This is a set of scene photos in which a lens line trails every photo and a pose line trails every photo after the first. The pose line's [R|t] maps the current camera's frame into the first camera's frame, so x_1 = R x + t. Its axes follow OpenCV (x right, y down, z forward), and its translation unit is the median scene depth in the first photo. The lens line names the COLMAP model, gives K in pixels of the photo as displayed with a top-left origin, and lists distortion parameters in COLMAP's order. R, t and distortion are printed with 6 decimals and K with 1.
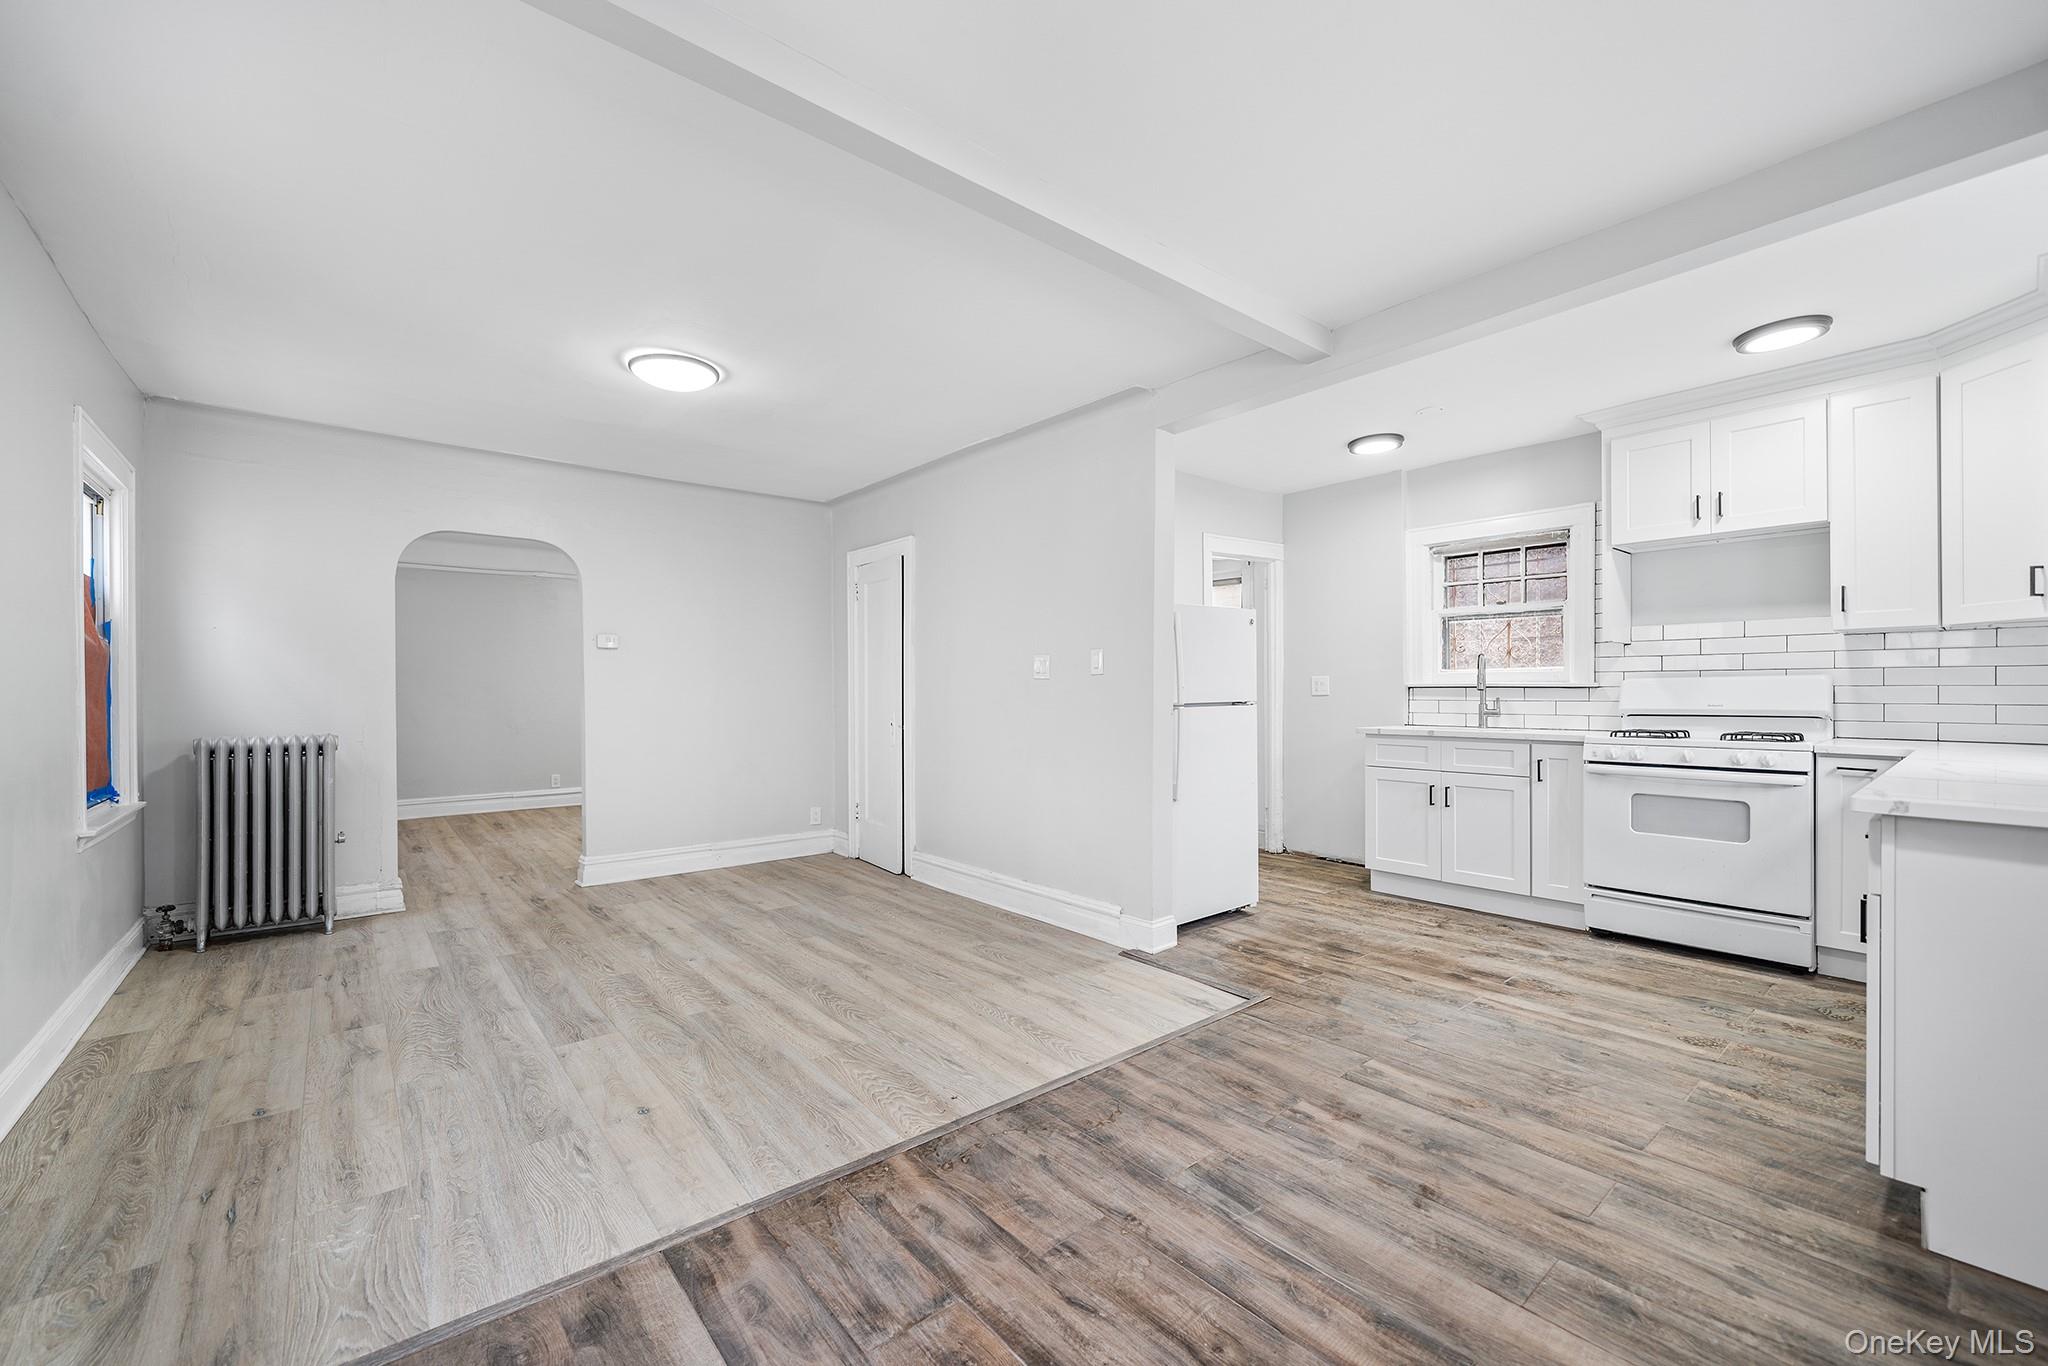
lens RADIAL K [[827.2, 0, 1035.8], [0, 827.2, 690.2], [0, 0, 1]] dist [-0.001702, 0.000121]
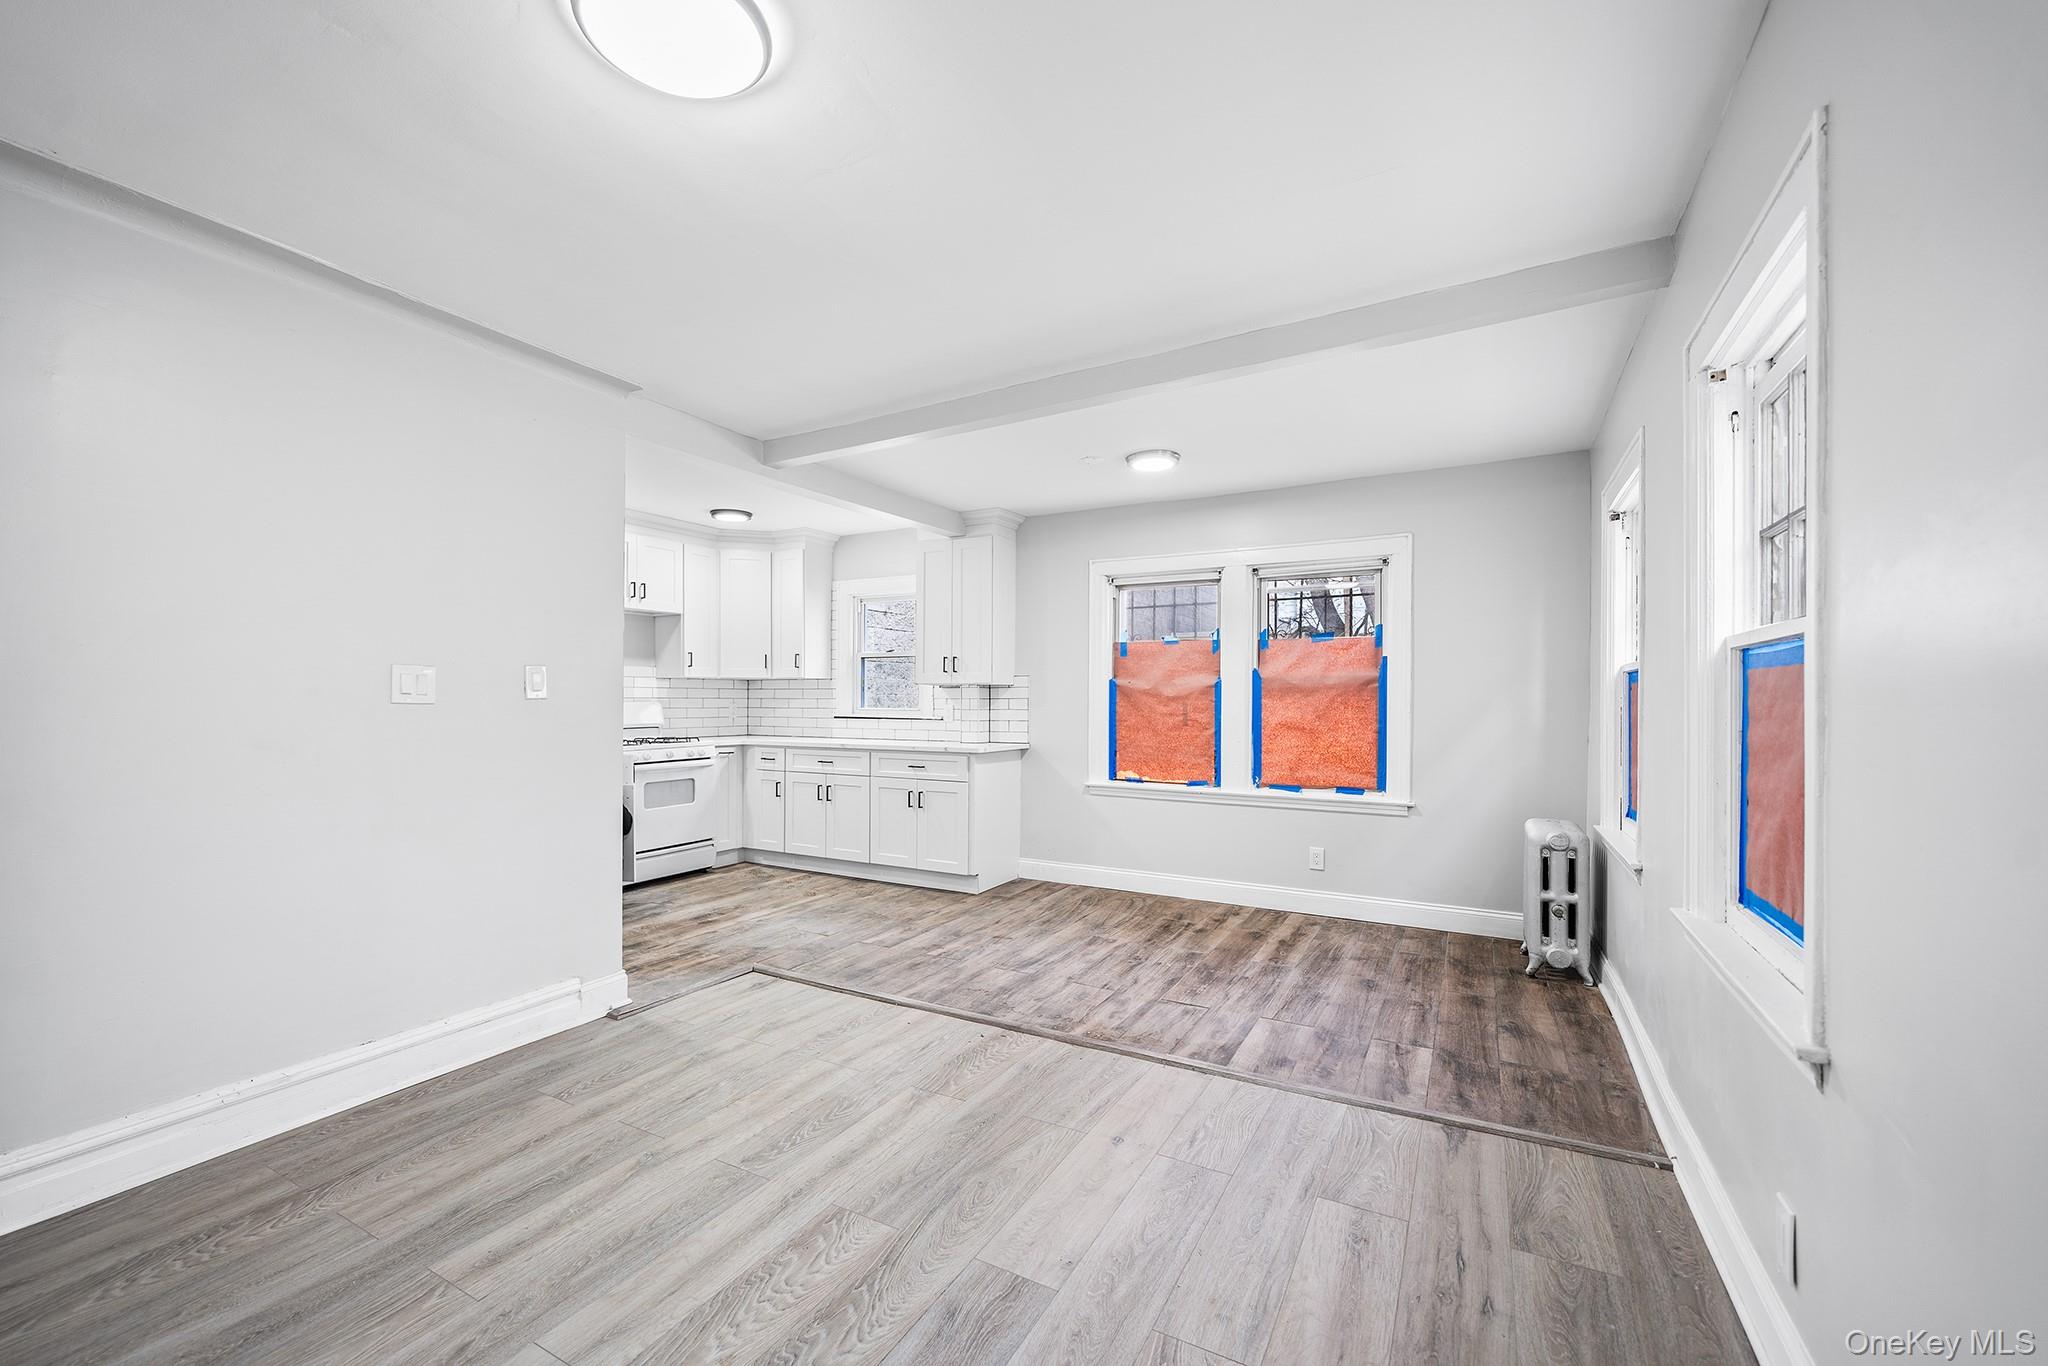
lens RADIAL K [[827.2, 0, 987.3], [0, 827.2, 700.0], [0, 0, 1]] dist [-0.001702, 0.000121]
pose [[-0.327402, 0.004091, 0.944876, -1.270807], [0.002780, 0.999990, -0.003367, -0.021013], [-0.944881, 0.001524, -0.327410, 1.367437]]
